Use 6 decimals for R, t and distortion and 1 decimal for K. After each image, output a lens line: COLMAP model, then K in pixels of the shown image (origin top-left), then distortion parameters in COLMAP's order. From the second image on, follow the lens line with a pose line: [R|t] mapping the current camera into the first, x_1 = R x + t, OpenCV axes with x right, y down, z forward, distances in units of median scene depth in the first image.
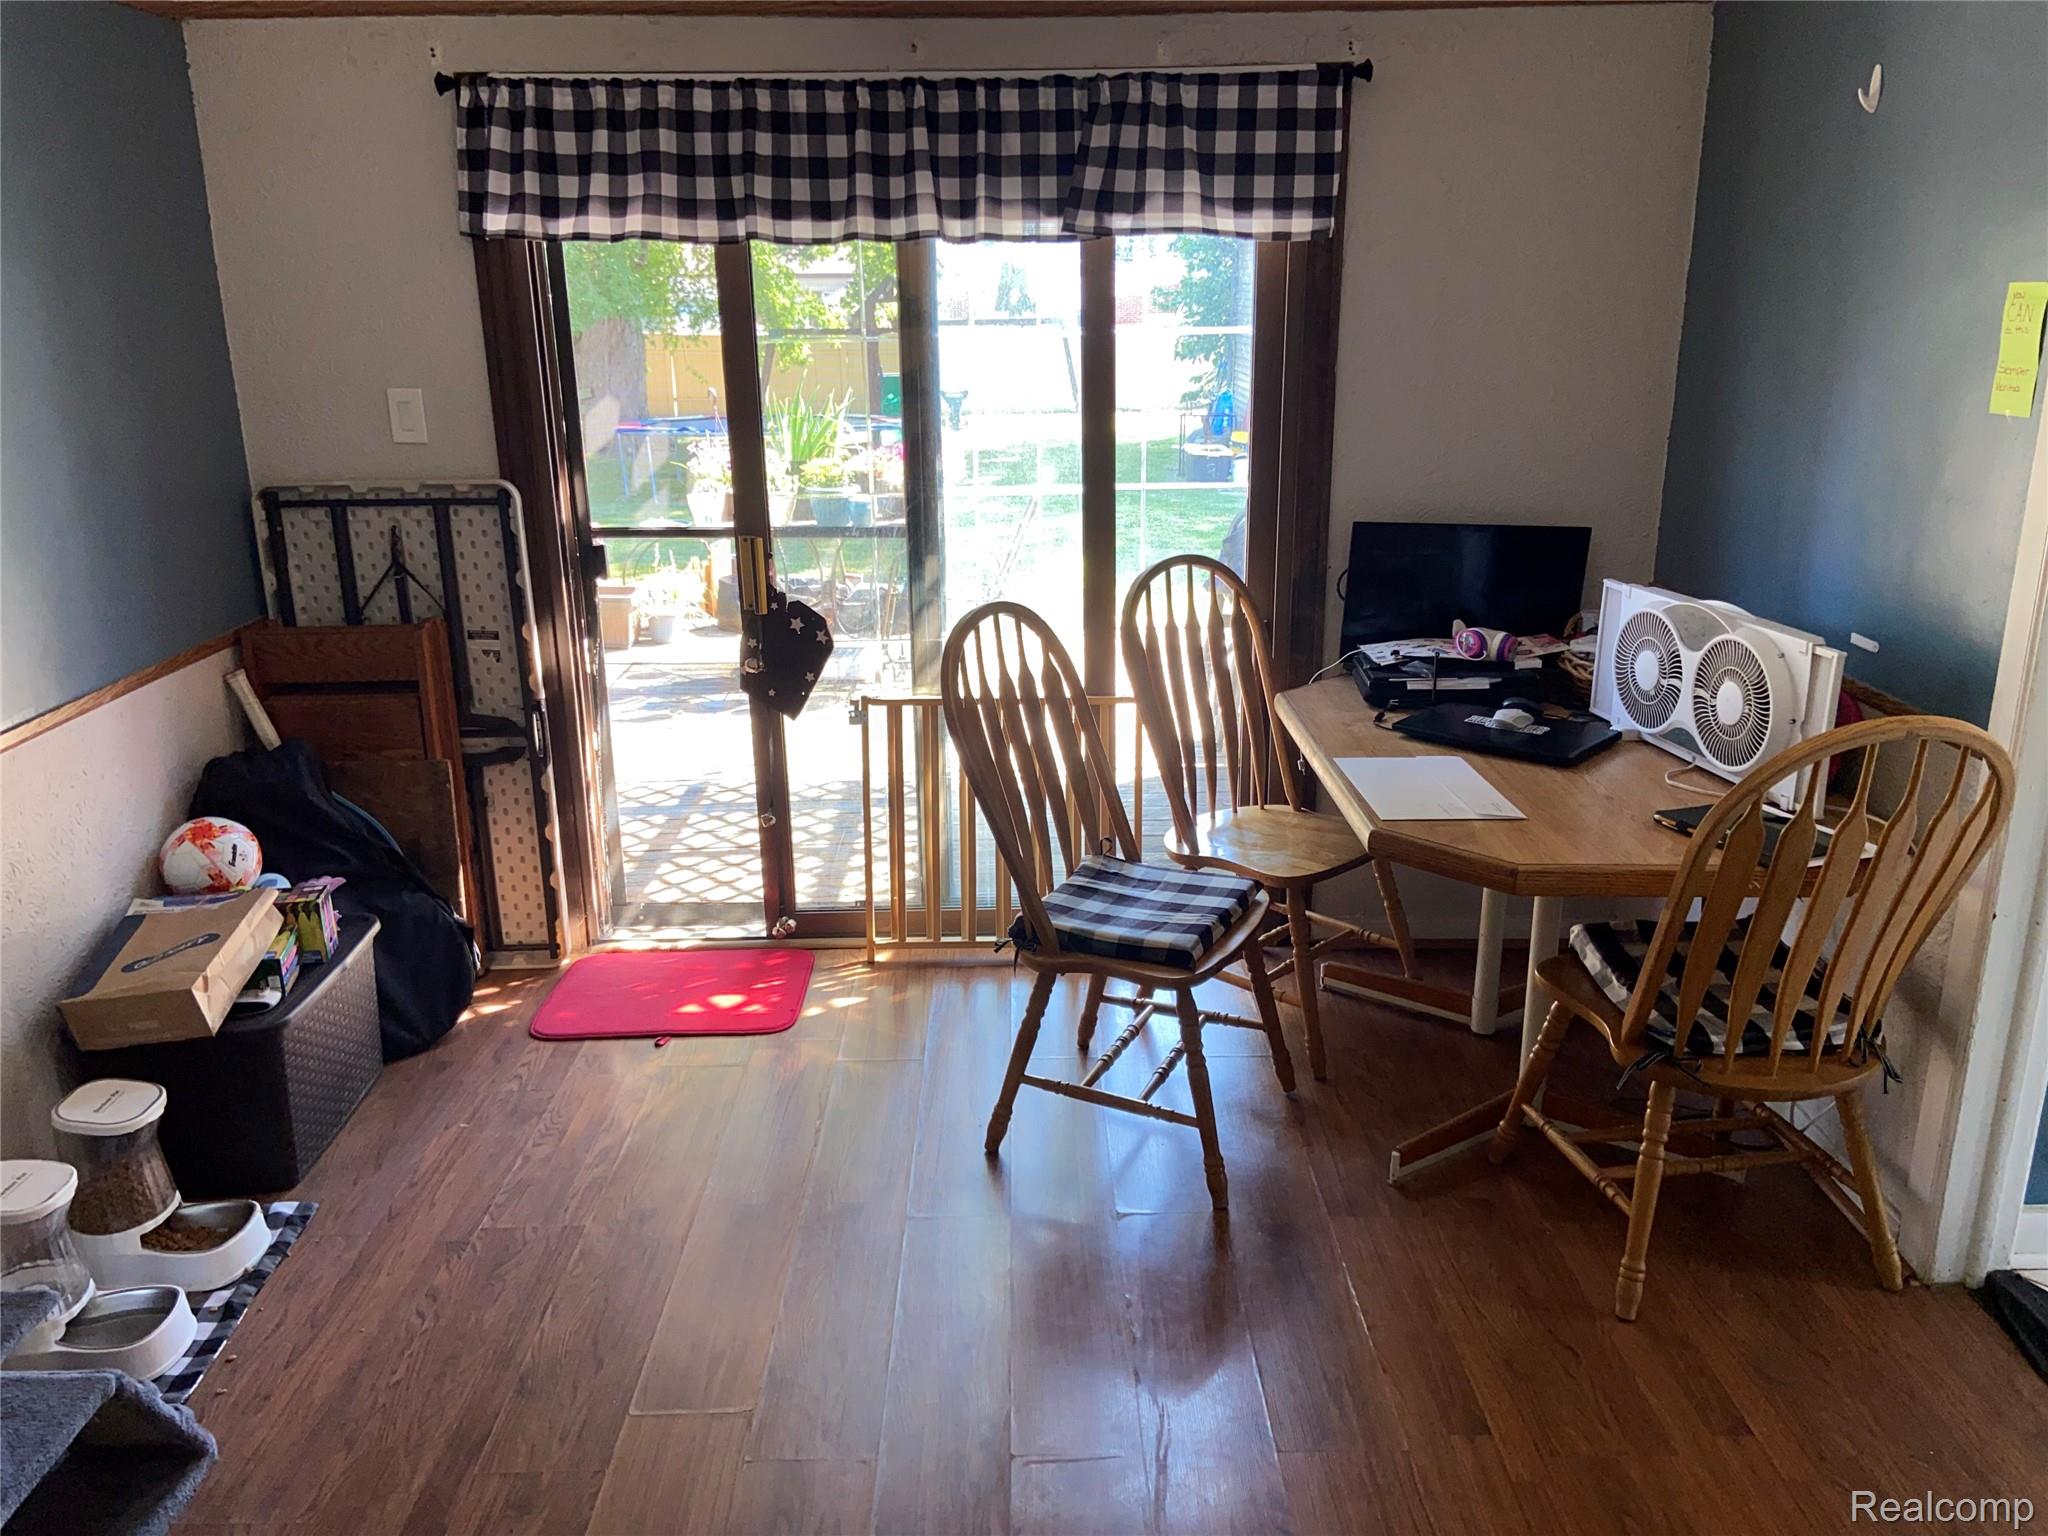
lens RADIAL K [[1606.8, 0, 1024.0], [0, 1606.8, 768.0], [0, 0, 1]] dist [0.023784, -0.003942]
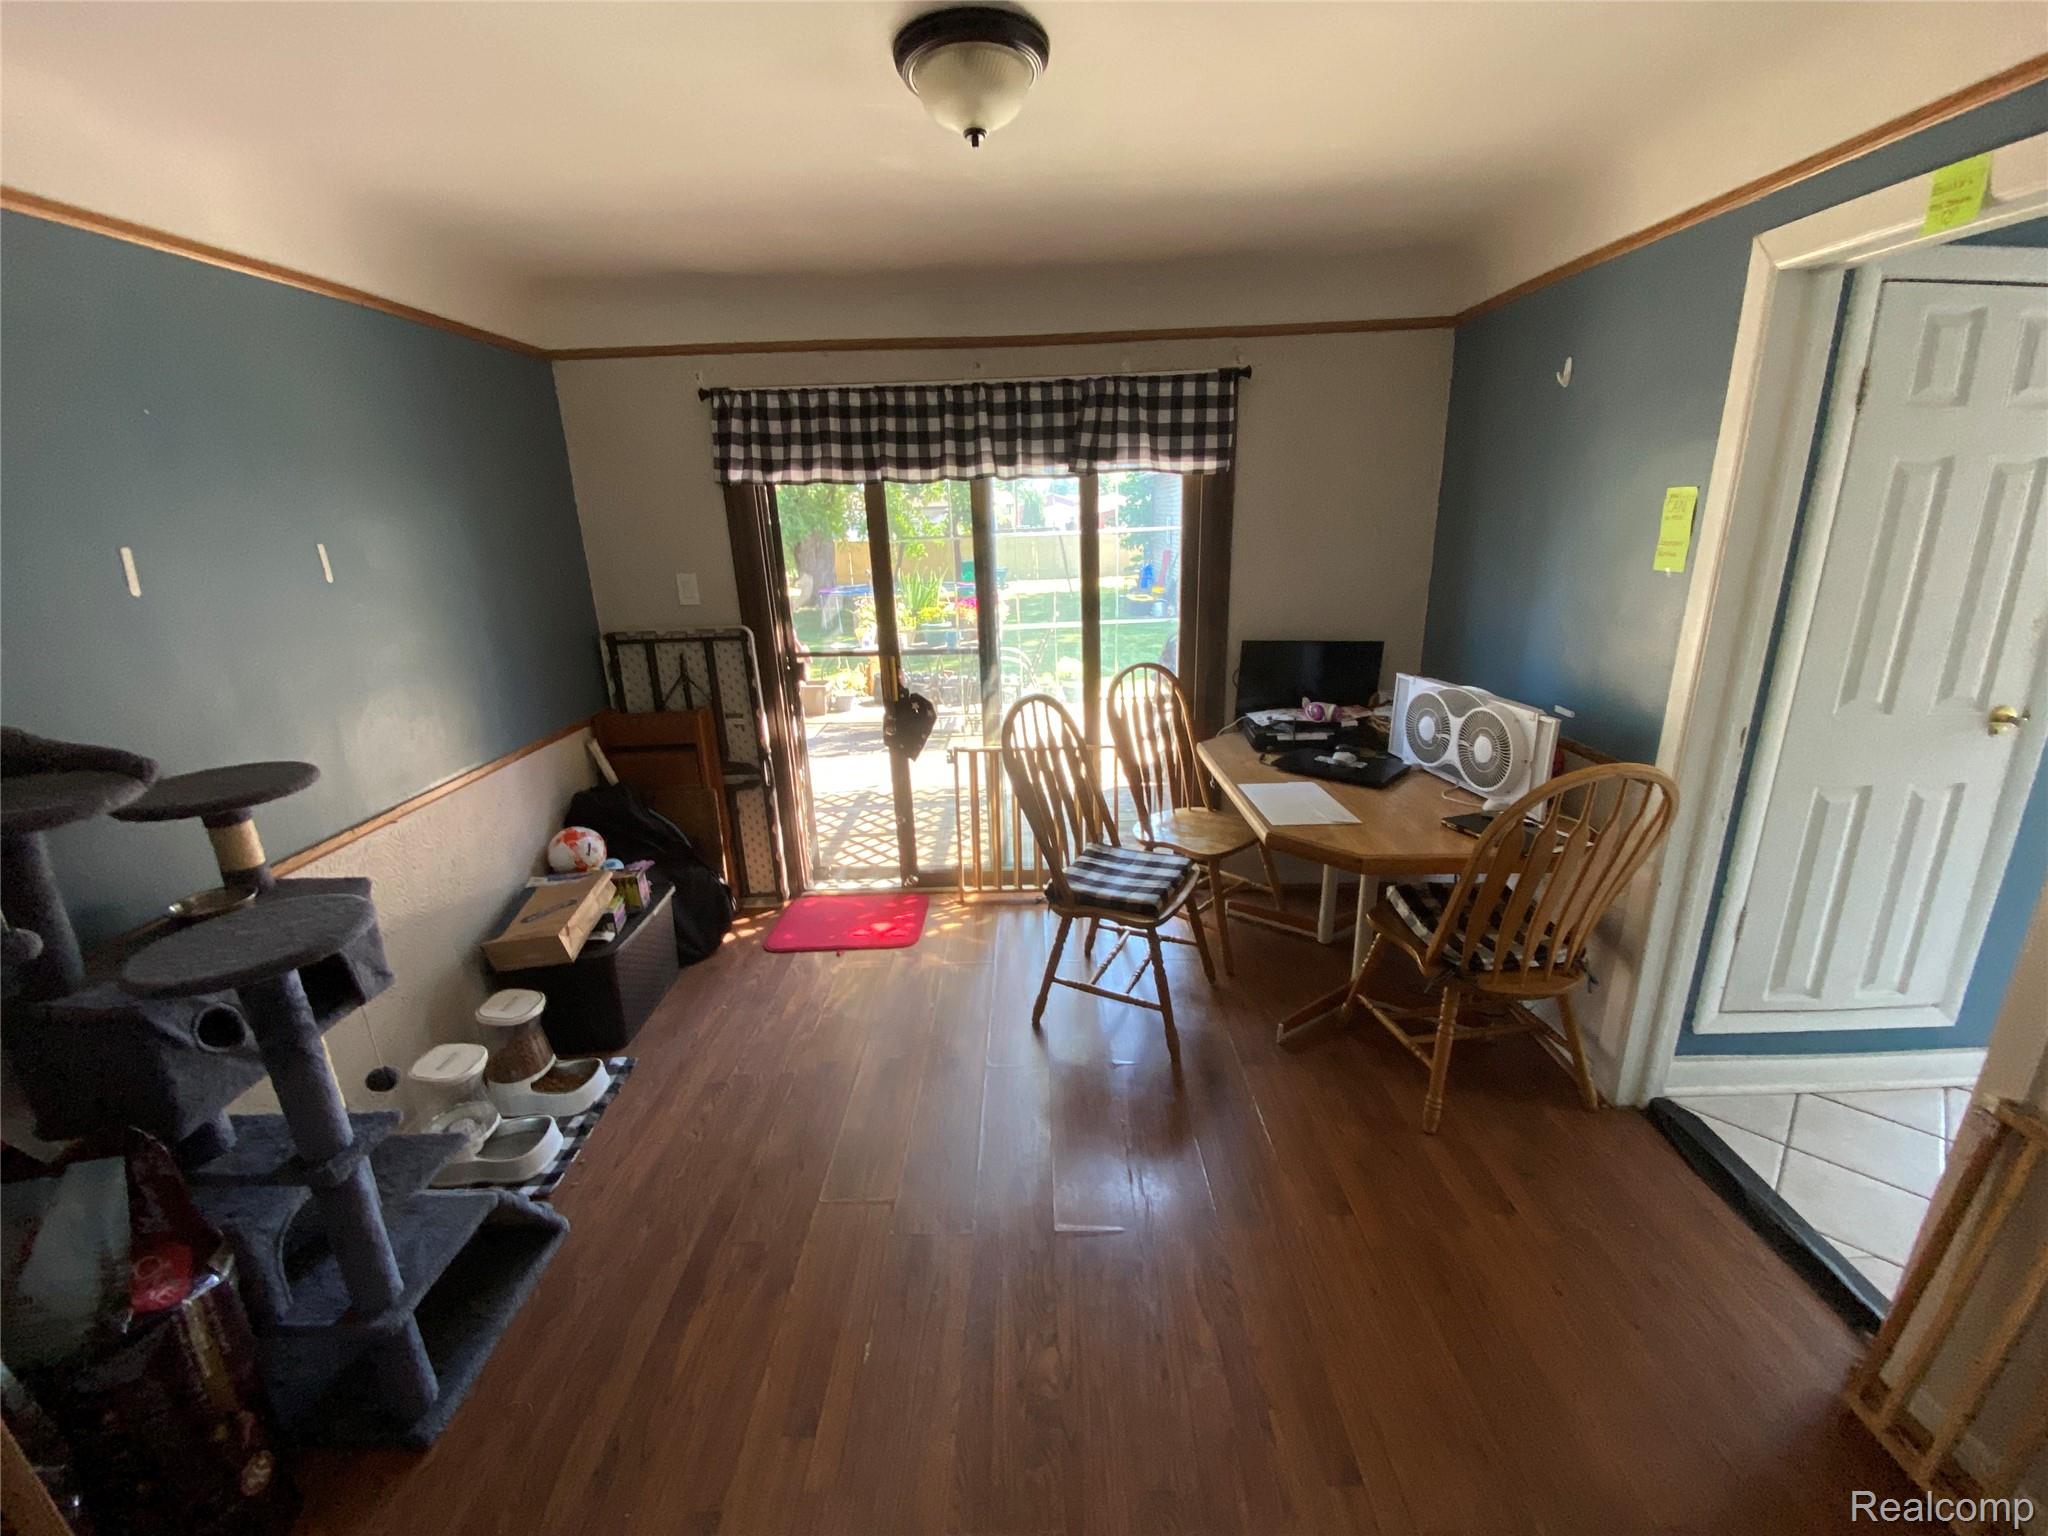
lens RADIAL K [[816.7, 0, 1024.0], [0, 816.7, 768.0], [0, 0, 1]] dist [-0.000011, -0.000019]
pose [[0.999708, -0.016177, -0.017927, -0.011999], [0.016366, 0.999811, 0.010446, -0.033200], [0.017755, -0.010737, 0.999785, 0.142702]]
